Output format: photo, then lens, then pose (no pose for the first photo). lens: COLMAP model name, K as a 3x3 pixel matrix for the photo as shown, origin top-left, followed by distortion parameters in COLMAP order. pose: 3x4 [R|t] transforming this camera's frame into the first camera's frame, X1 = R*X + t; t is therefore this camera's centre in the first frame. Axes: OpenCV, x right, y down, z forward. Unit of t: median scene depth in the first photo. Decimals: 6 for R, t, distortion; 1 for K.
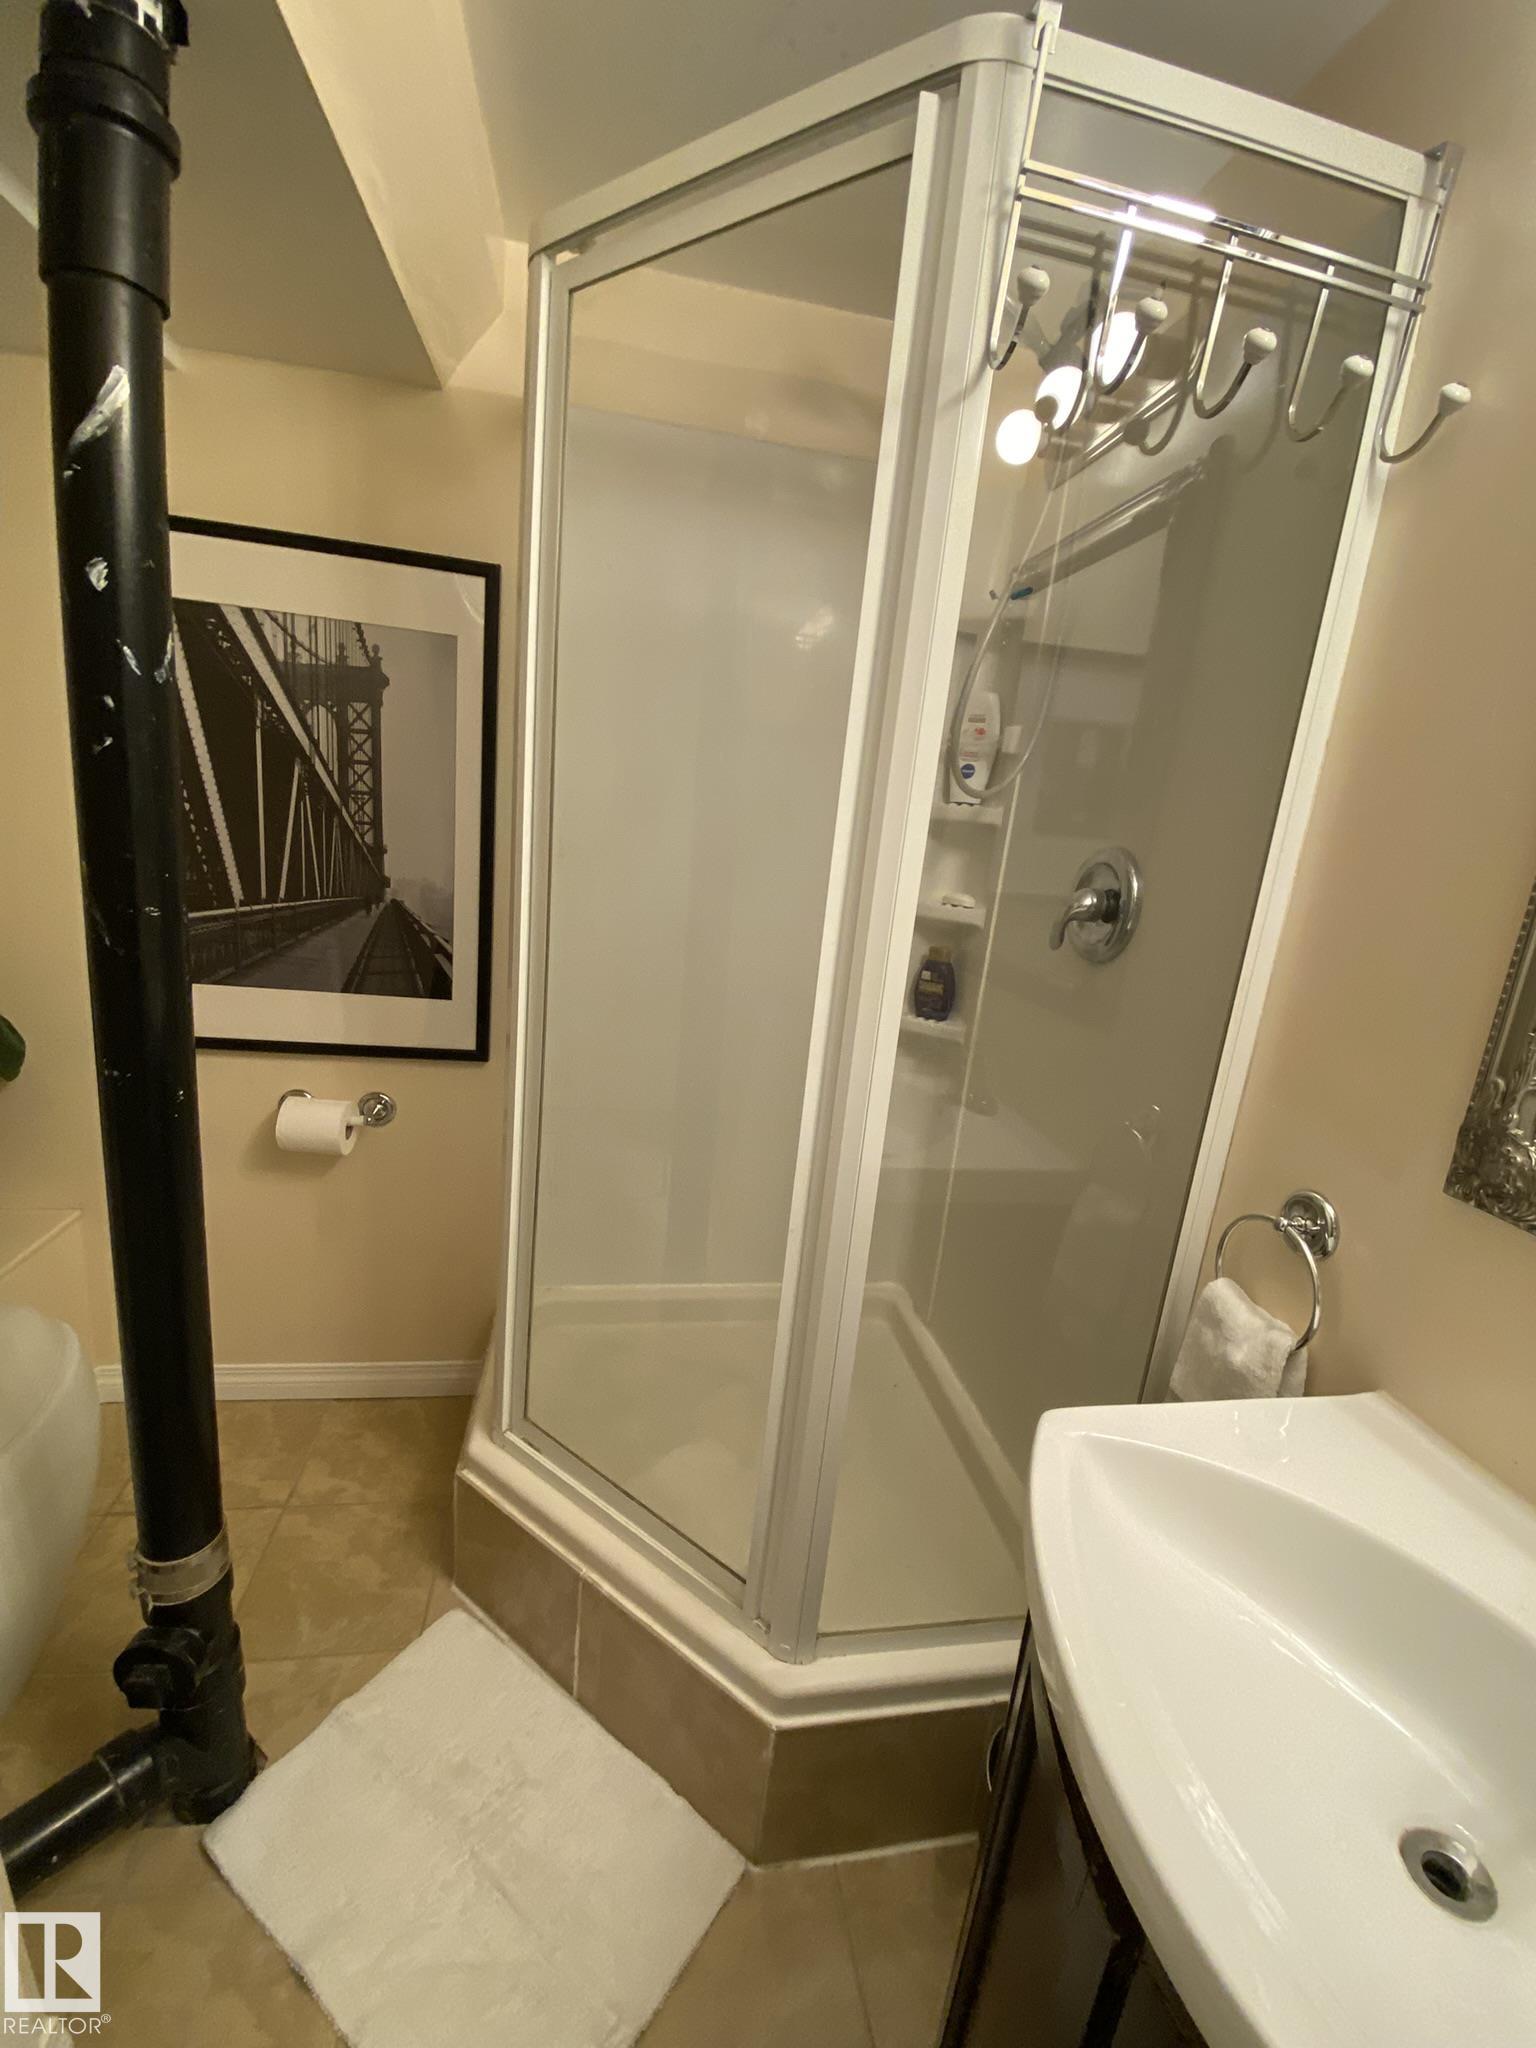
lens RADIAL K [[831.2, 0, 766.8], [0, 831.2, 1021.8], [0, 0, 1]] dist [0.022990, -0.022009]
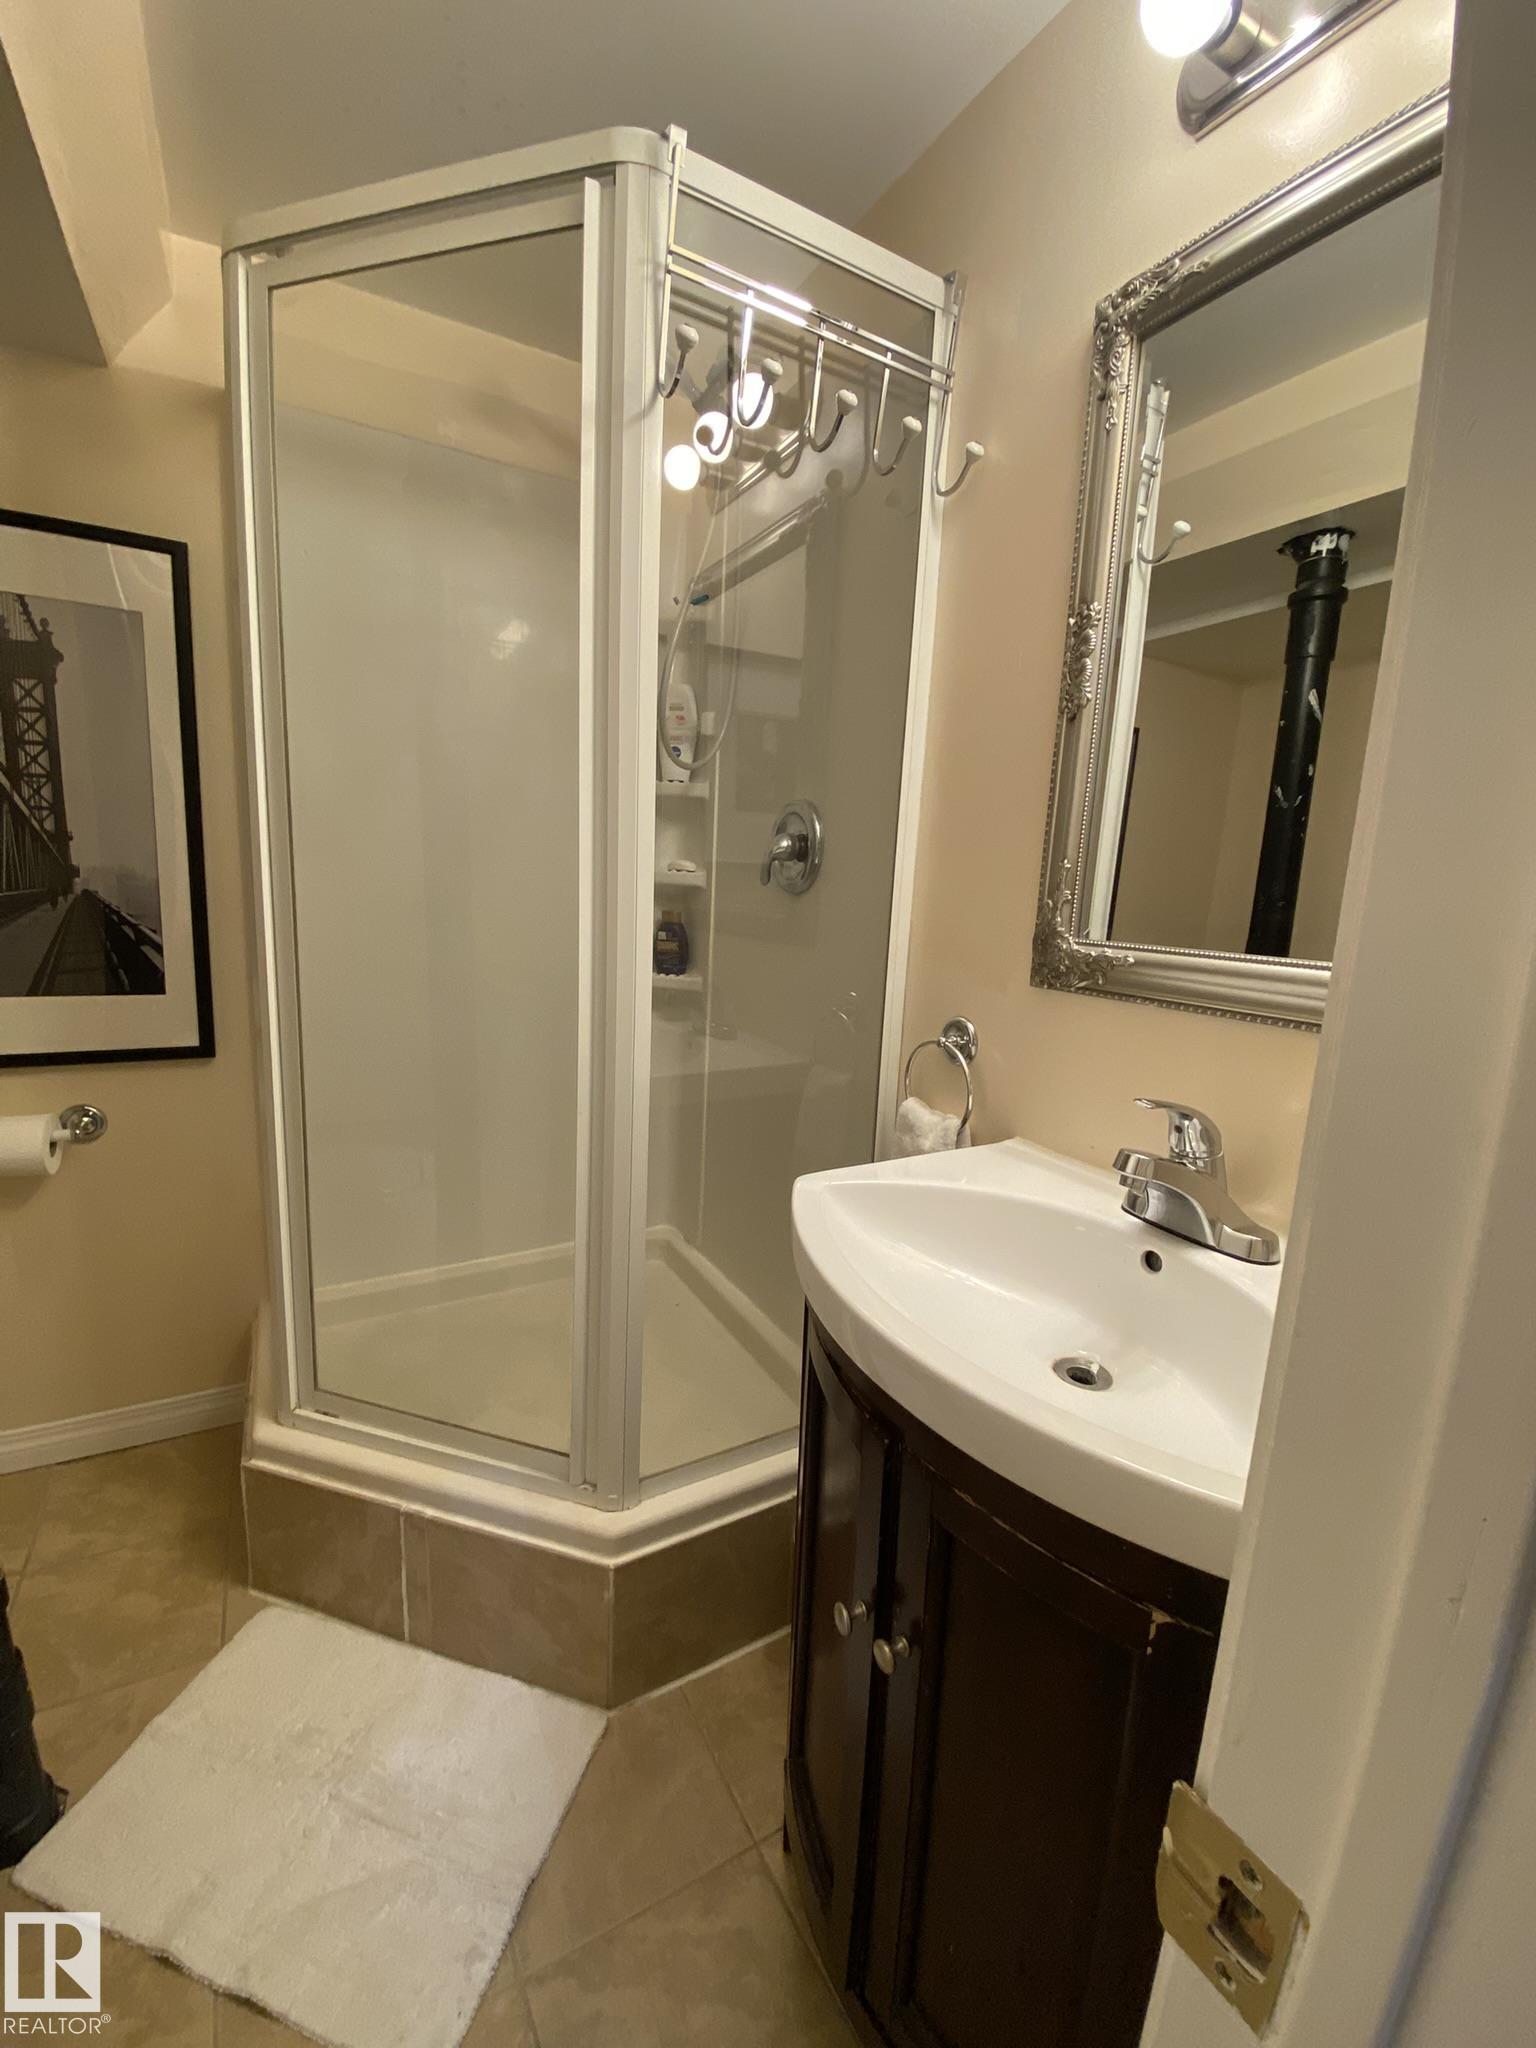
lens RADIAL K [[831.2, 0, 766.8], [0, 831.2, 1021.8], [0, 0, 1]] dist [0.022990, -0.022009]
pose [[0.941330, -0.109819, 0.319120, -0.063333], [0.121769, 0.992401, -0.017674, 0.144028], [-0.314754, 0.055496, 0.947550, -0.147888]]
